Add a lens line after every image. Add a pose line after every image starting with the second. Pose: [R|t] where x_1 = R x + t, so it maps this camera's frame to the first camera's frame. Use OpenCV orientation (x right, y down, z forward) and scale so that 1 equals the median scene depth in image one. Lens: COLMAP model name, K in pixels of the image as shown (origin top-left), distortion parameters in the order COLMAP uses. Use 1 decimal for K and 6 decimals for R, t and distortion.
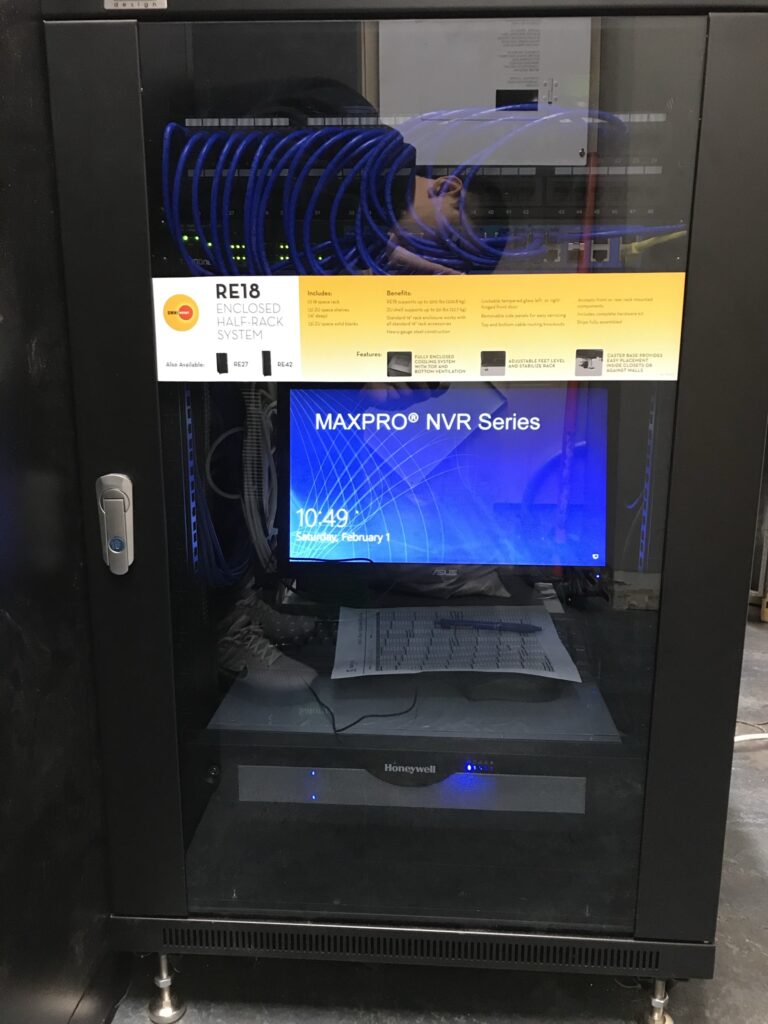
lens RADIAL K [[830.7, 0, 386.9], [0, 830.7, 511.6], [0, 0, 1]] dist [0.017010, -0.016598]
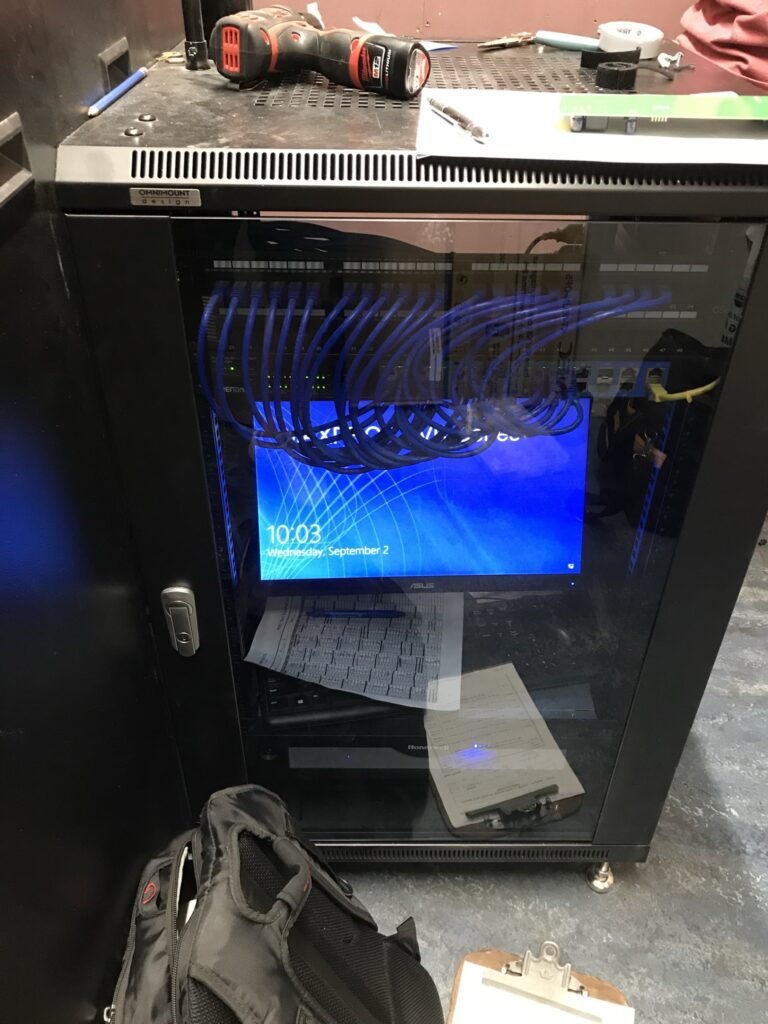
lens RADIAL K [[830.7, 0, 381.1], [0, 830.7, 511.8], [0, 0, 1]] dist [0.017010, -0.016598]
pose [[0.998008, -0.032729, 0.053942, -0.111780], [0.007958, 0.913401, 0.406983, -0.593258], [-0.062591, -0.405743, 0.911841, 0.006769]]
